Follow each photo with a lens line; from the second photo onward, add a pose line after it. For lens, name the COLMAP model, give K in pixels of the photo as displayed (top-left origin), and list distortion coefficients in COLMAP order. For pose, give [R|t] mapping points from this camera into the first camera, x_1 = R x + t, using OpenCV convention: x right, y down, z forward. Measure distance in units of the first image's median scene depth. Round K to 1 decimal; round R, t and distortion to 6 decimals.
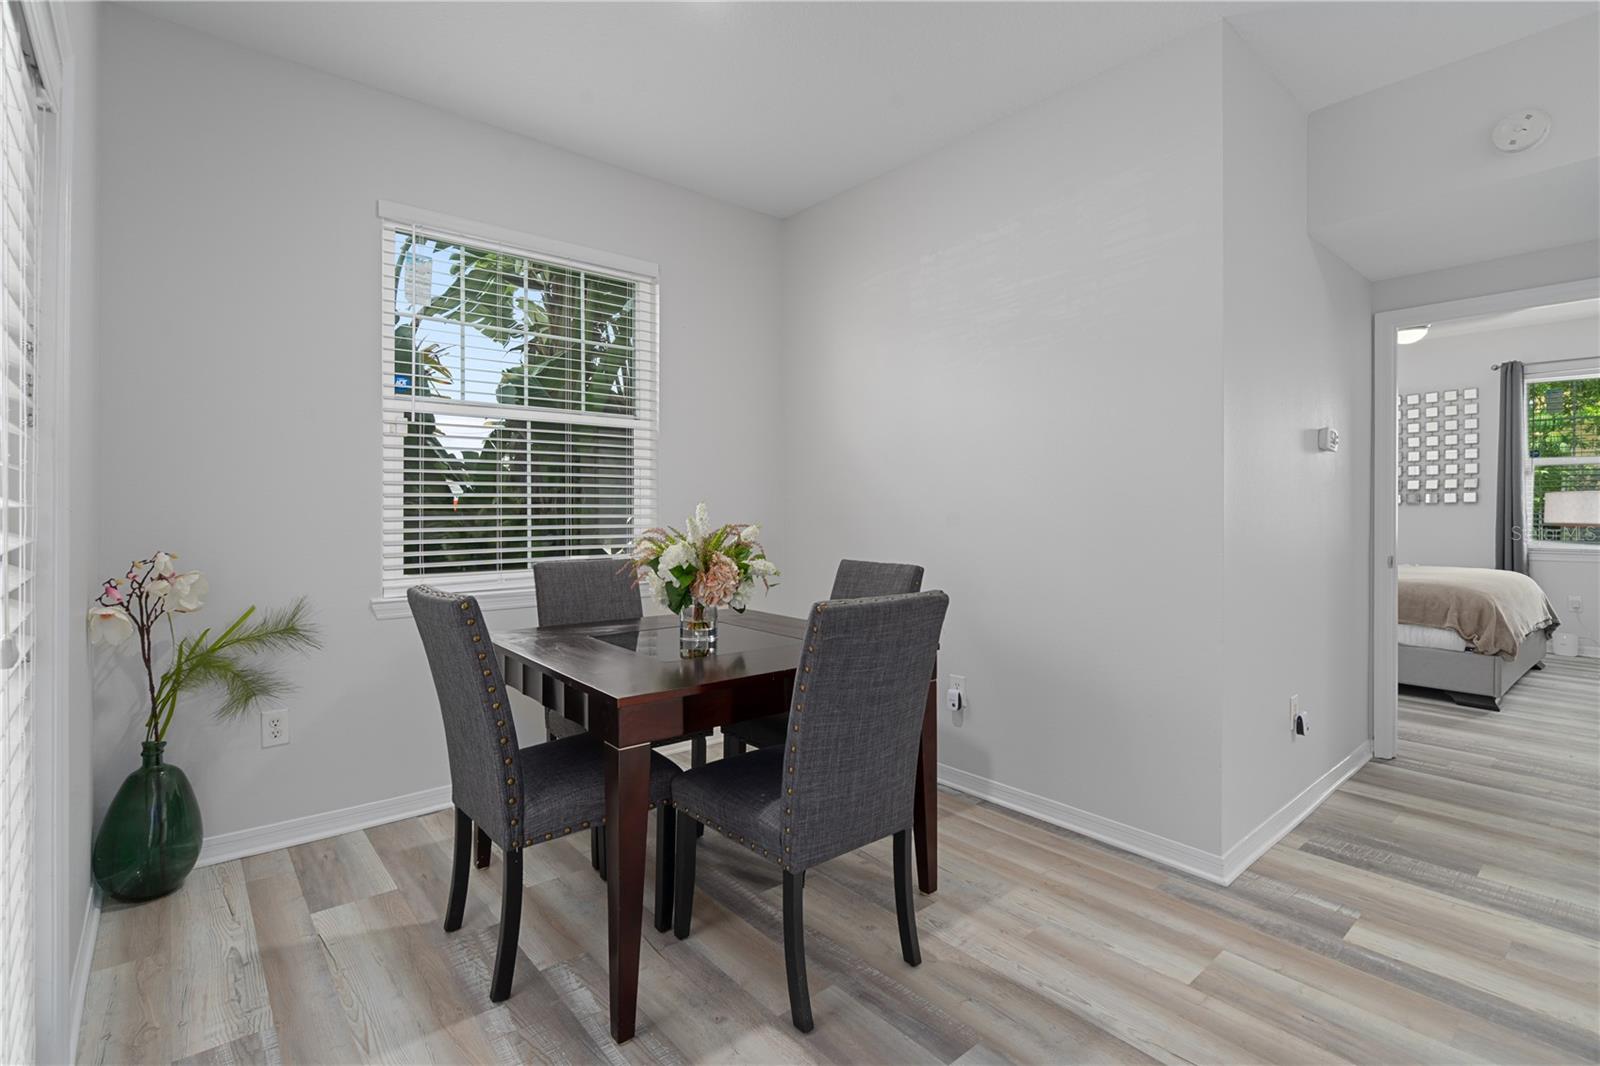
lens RADIAL K [[743.9, 0, 776.0], [0, 743.9, 524.3], [0, 0, 1]] dist [-0.001645, 0.000509]
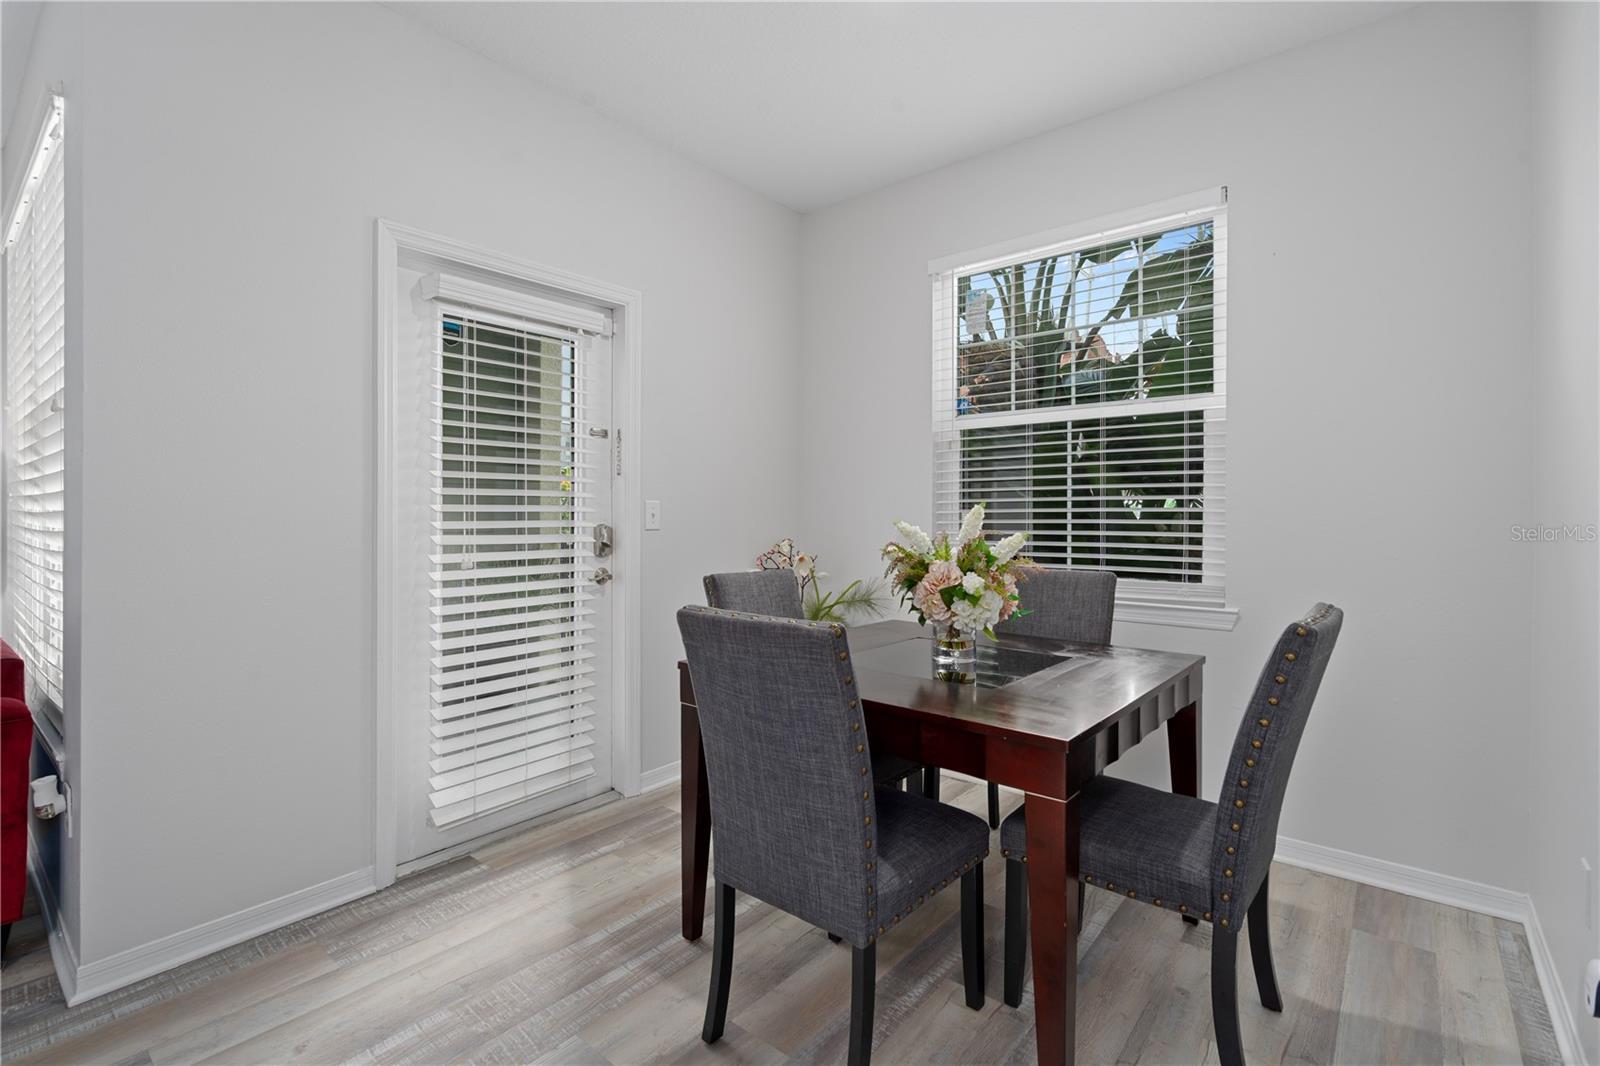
lens RADIAL K [[736.5, 0, 792.1], [0, 736.5, 516.0], [0, 0, 1]] dist [-0.002509, 0.000293]
pose [[0.172968, 0.002022, -0.984925, 0.727751], [-0.022726, 0.999740, -0.001939, -0.009686], [0.984665, 0.022719, 0.172969, 0.660849]]
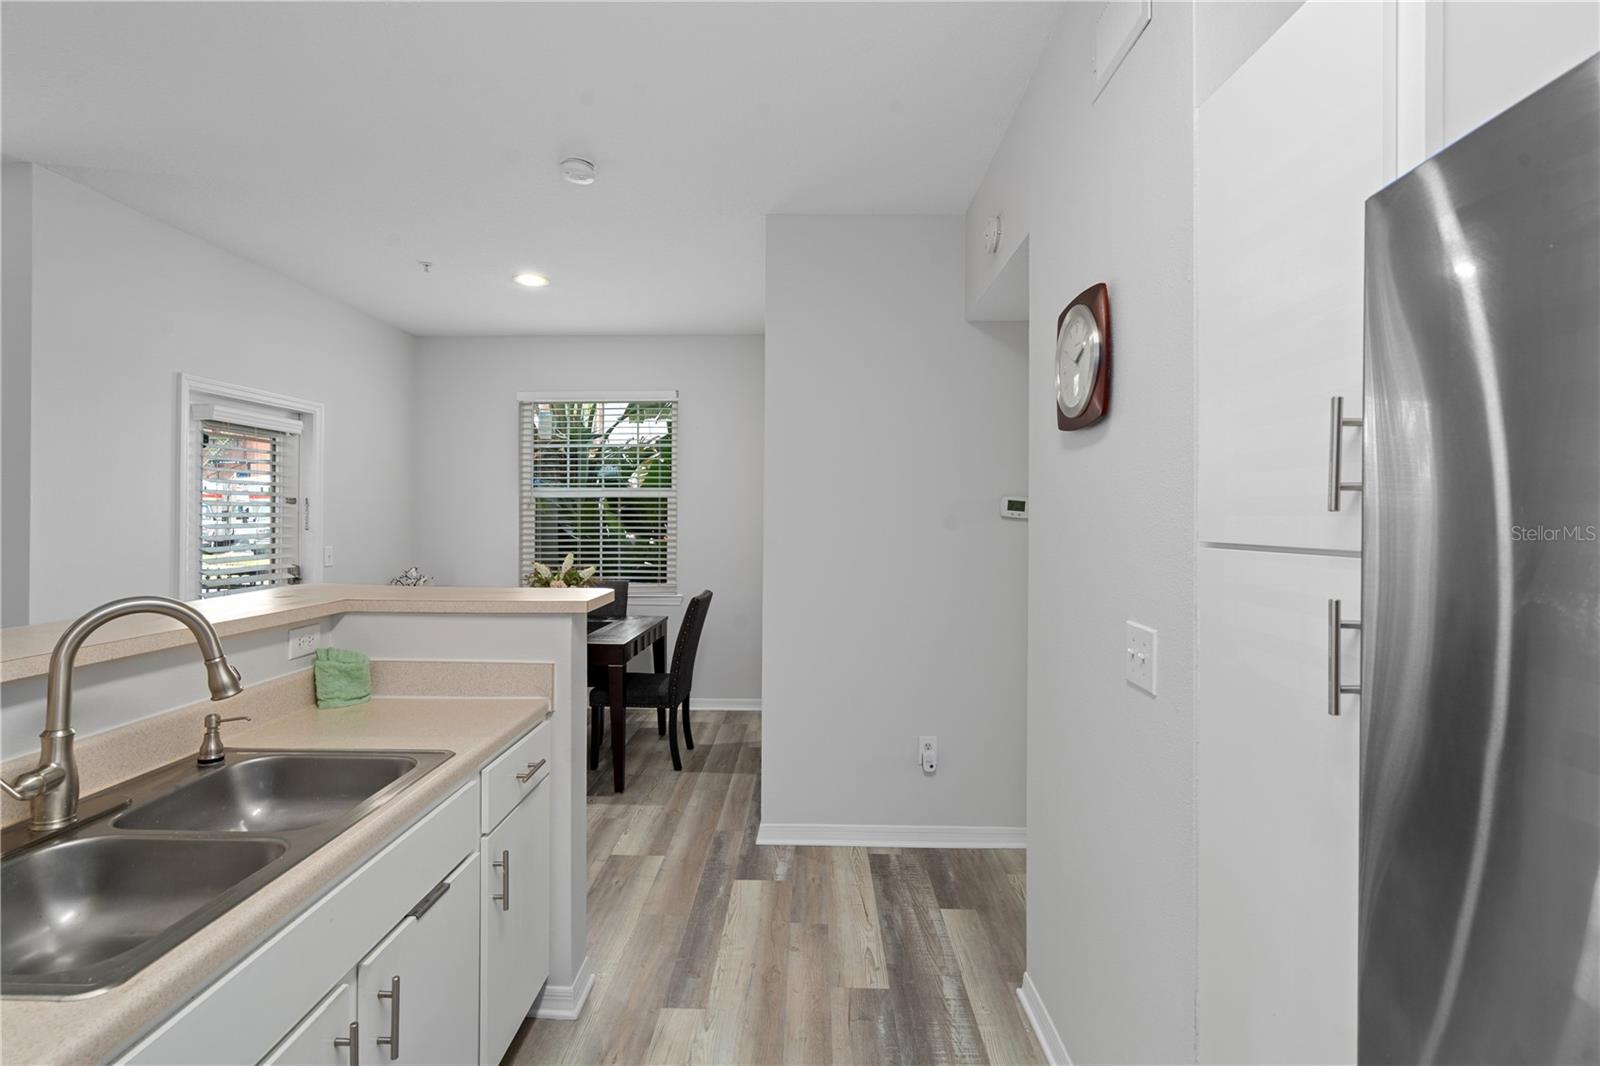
lens RADIAL K [[755.5, 0, 785.0], [0, 755.5, 514.7], [0, 0, 1]] dist [-0.005409, 0.000089]
pose [[0.739364, -0.001386, -0.673304, 1.574424], [-0.014399, 0.999737, -0.017870, -0.098798], [0.673152, 0.022907, 0.739150, -0.012522]]
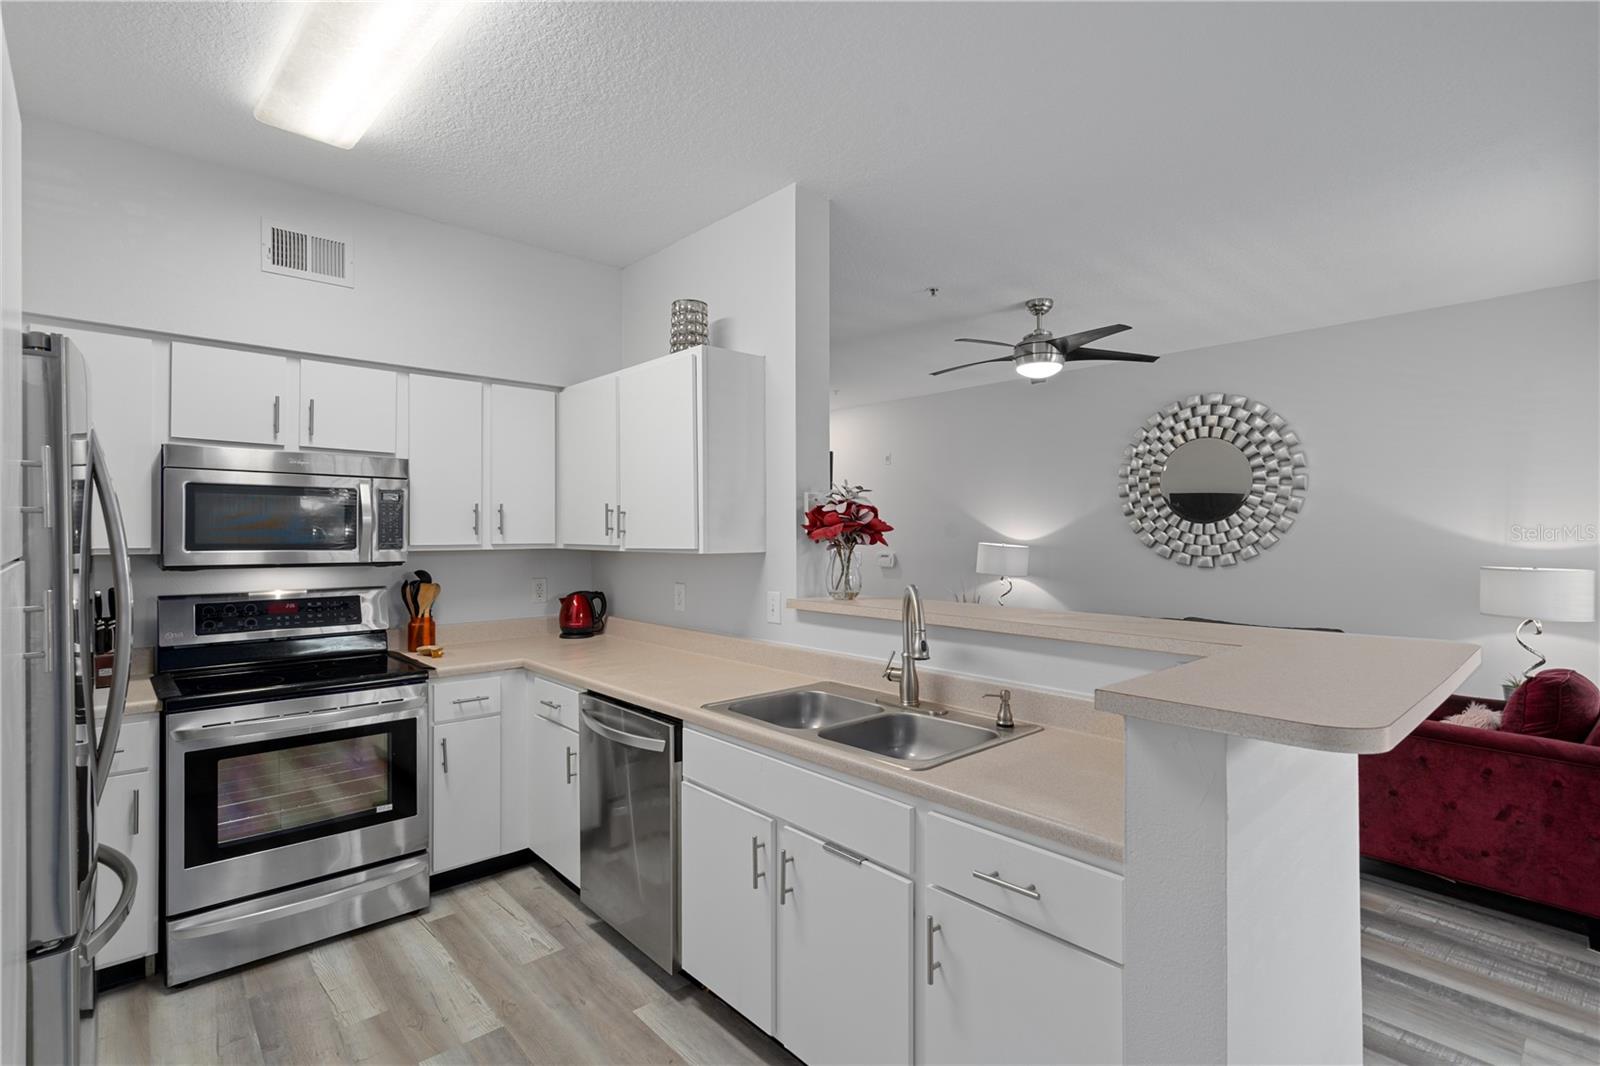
lens RADIAL K [[747.6, 0, 789.1], [0, 747.6, 538.3], [0, 0, 1]] dist [0.003975, 0.001285]
pose [[-0.999626, -0.007640, -0.026270, 1.011667], [-0.008449, 0.999489, 0.030820, -0.124560], [0.026021, 0.031030, -0.999180, 0.998692]]
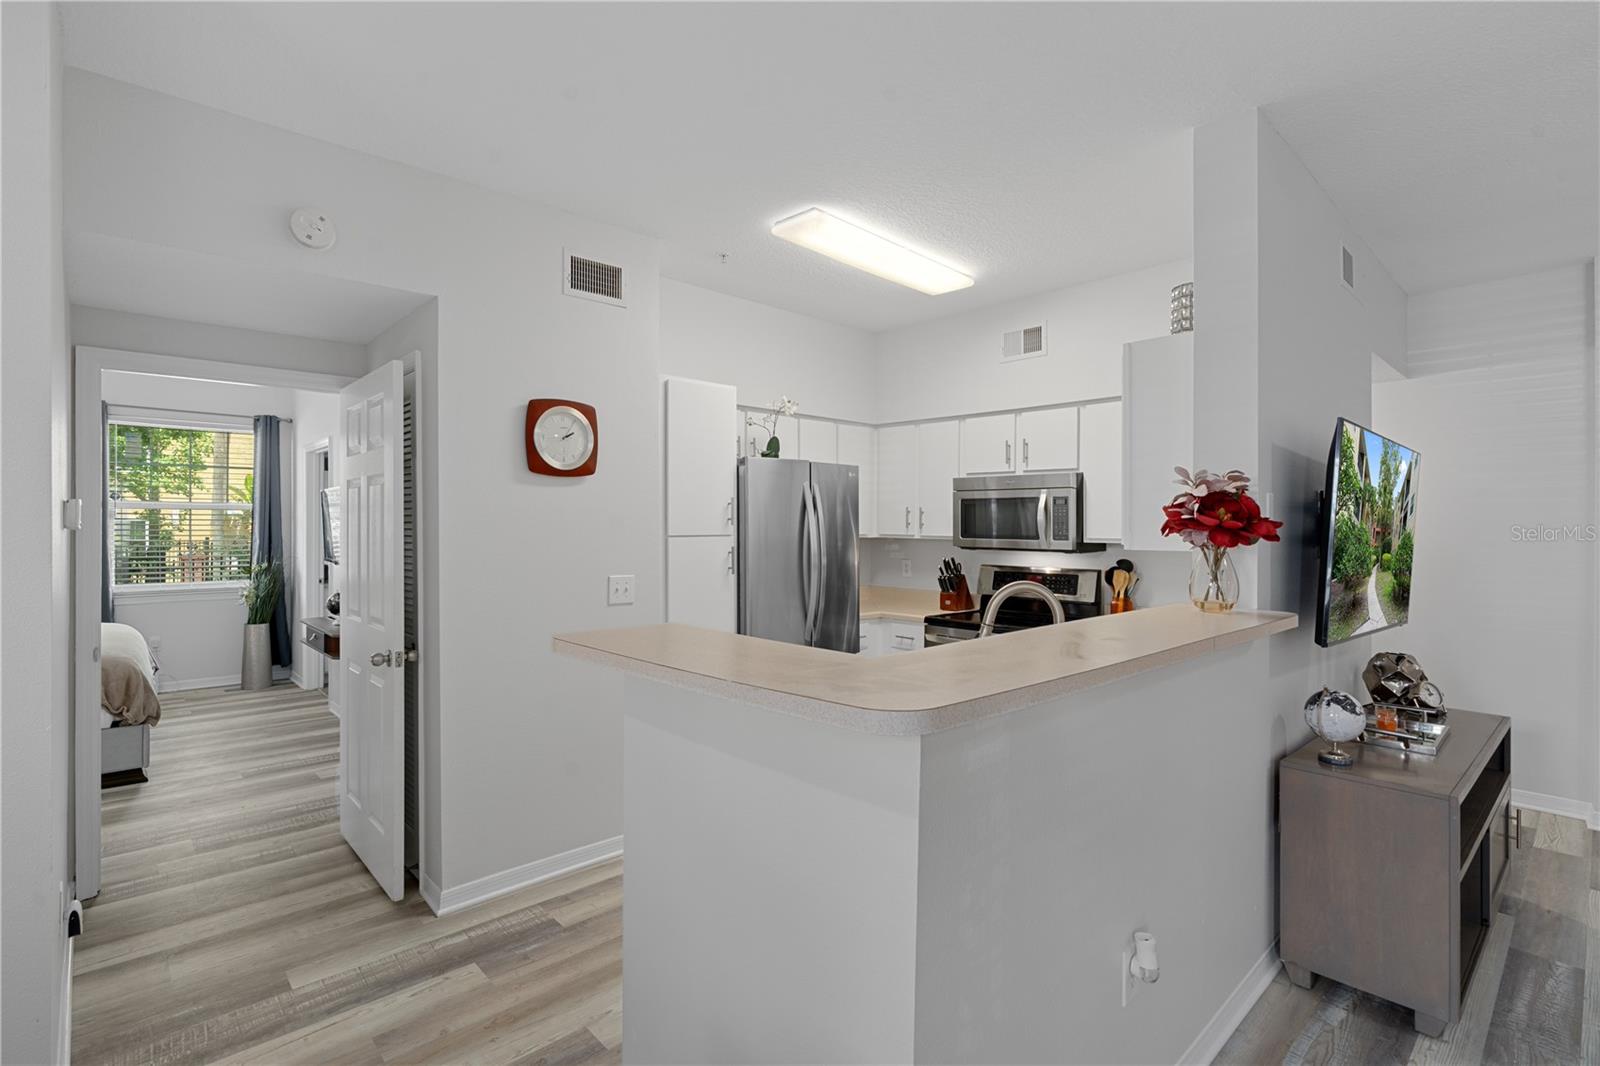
lens RADIAL K [[761.8, 0, 794.5], [0, 761.8, 525.8], [0, 0, 1]] dist [0.002277, 0.001197]
pose [[-0.051142, -0.007914, 0.998660, -0.067318], [0.018530, 0.999789, 0.008871, -0.121730], [-0.998519, 0.018959, -0.050984, 0.403962]]
